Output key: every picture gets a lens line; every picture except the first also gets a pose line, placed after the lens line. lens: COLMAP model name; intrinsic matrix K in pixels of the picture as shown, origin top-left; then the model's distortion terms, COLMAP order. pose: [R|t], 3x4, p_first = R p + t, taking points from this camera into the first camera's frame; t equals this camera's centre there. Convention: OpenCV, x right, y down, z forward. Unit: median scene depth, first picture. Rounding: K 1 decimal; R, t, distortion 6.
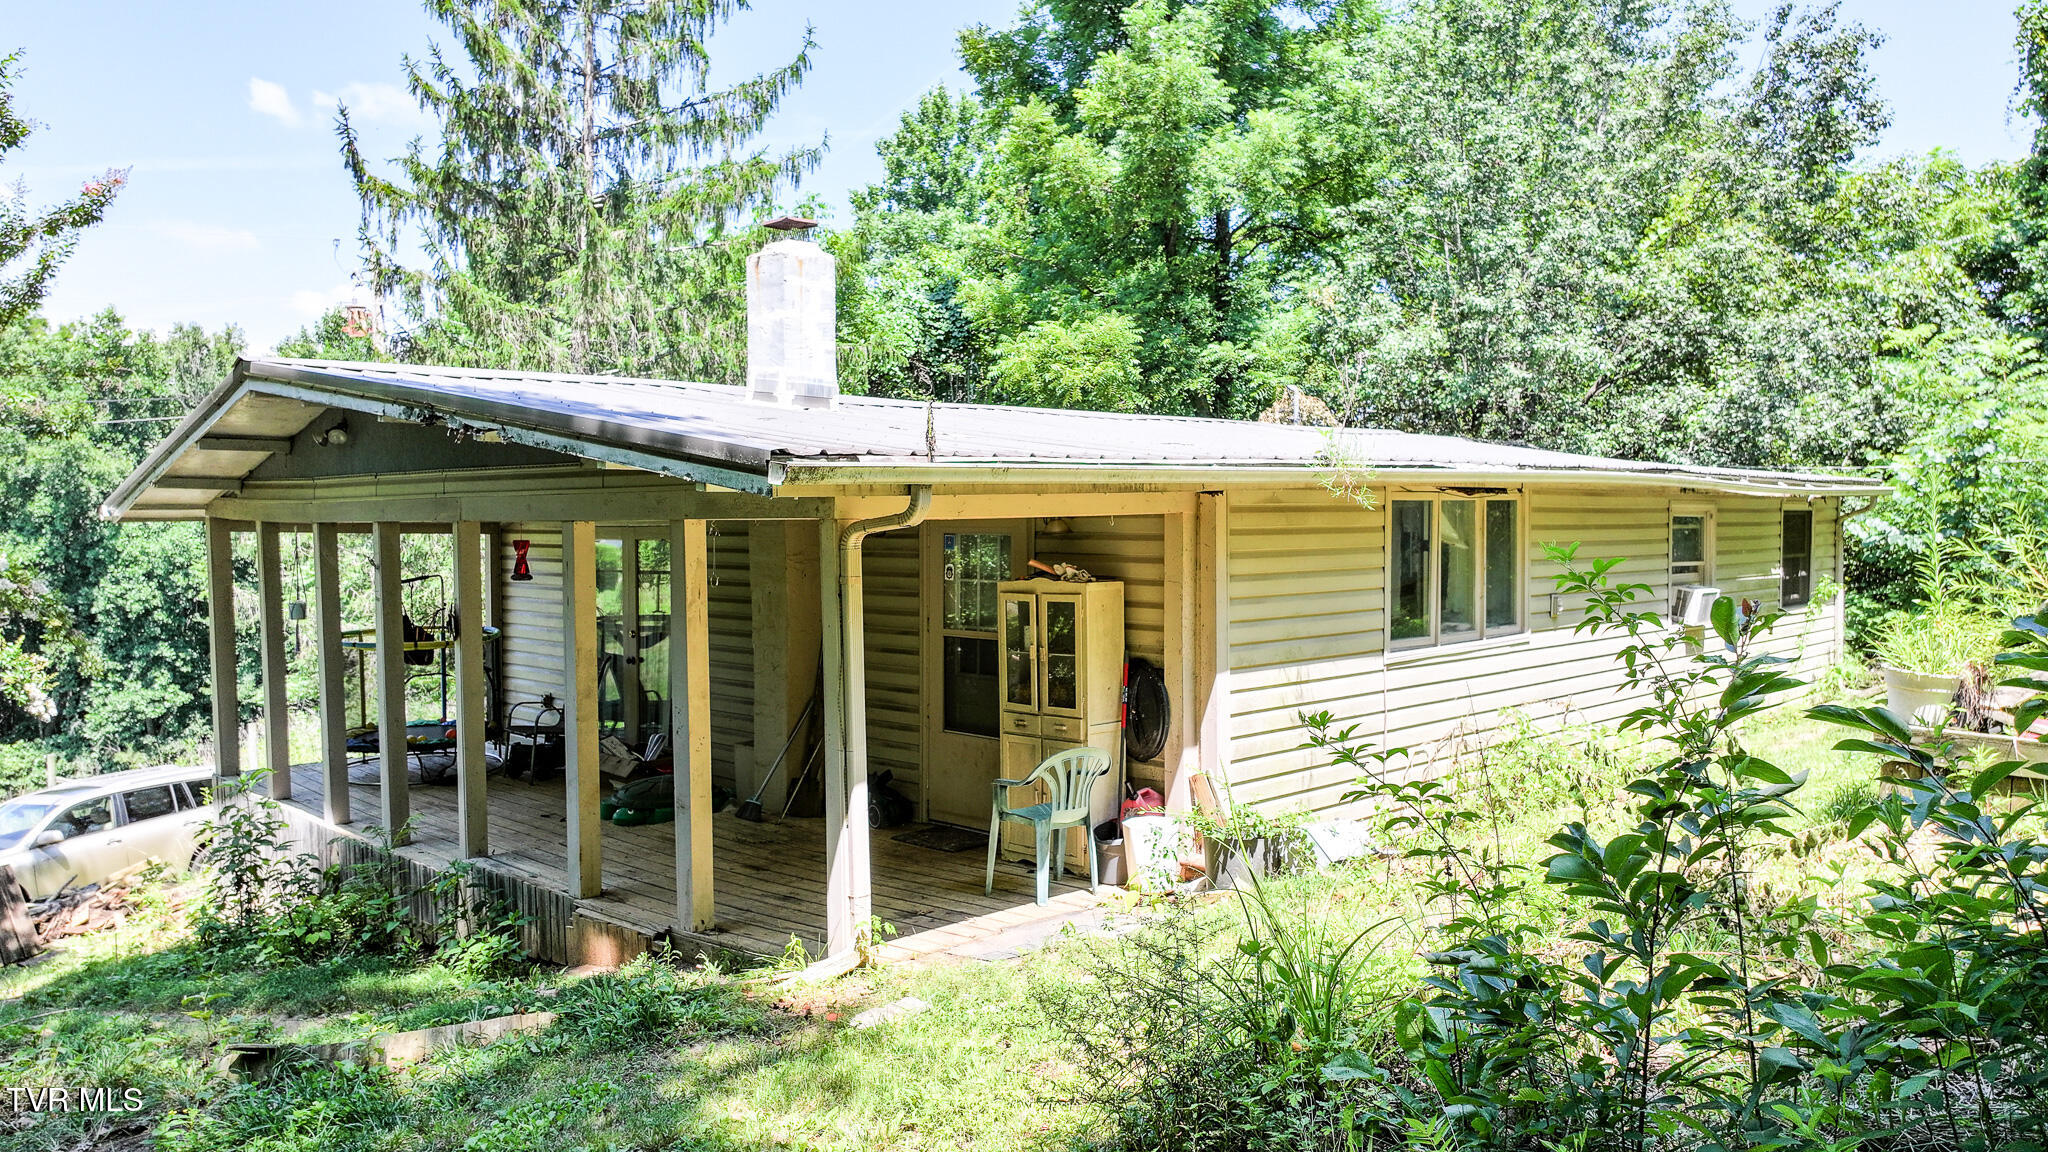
lens RADIAL K [[1448.2, 0, 1023.9], [0, 1448.2, 586.3], [0, 0, 1]] dist [-0.003040, 0.021071]
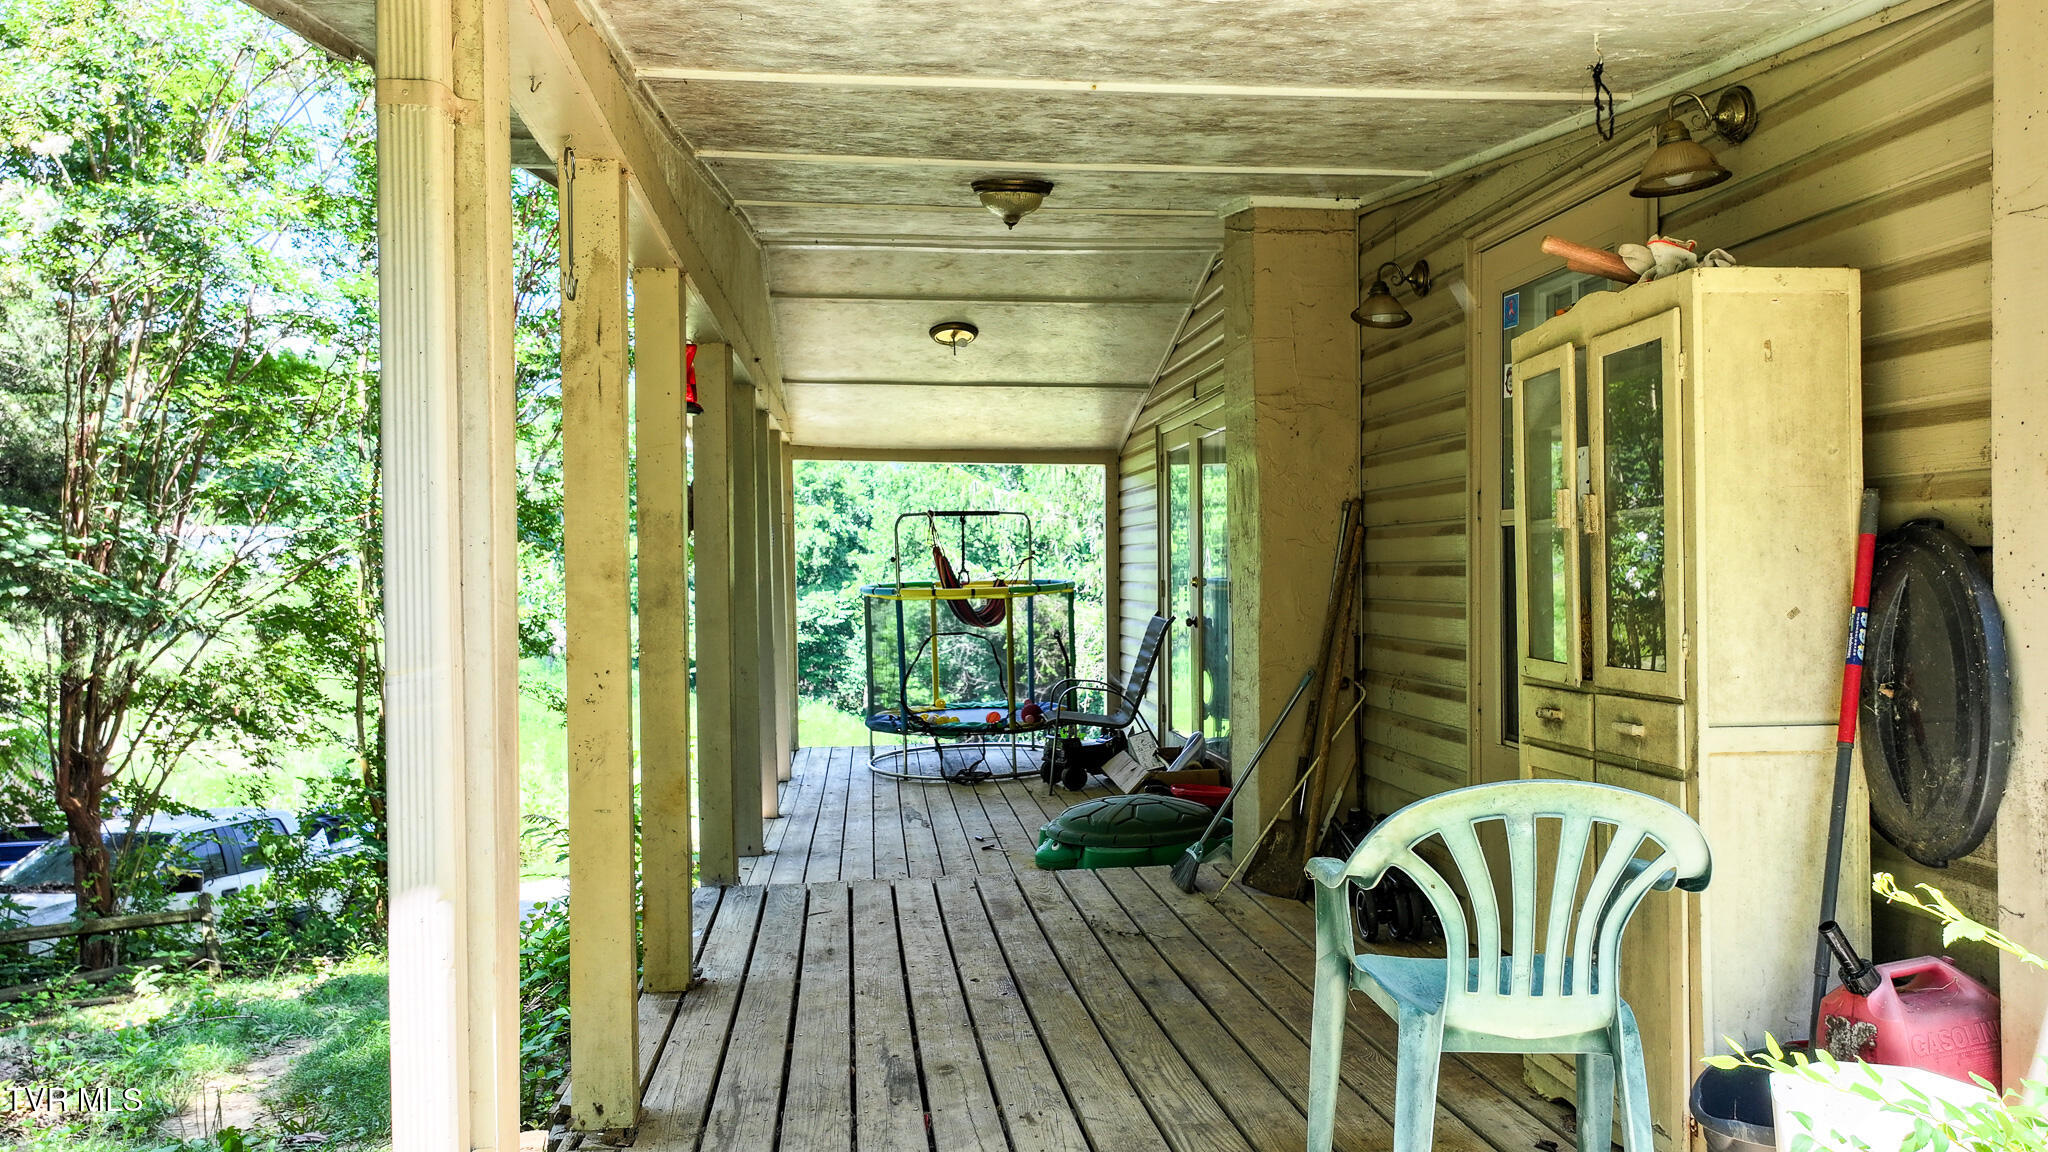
lens RADIAL K [[1448.2, 0, 1034.1], [0, 1448.2, 566.9], [0, 0, 1]] dist [-0.003040, 0.021071]
pose [[0.805801, 0.004787, -0.592168, 0.111422], [-0.027009, 0.999224, -0.028676, 0.073889], [0.591571, 0.039101, 0.805305, 0.651811]]
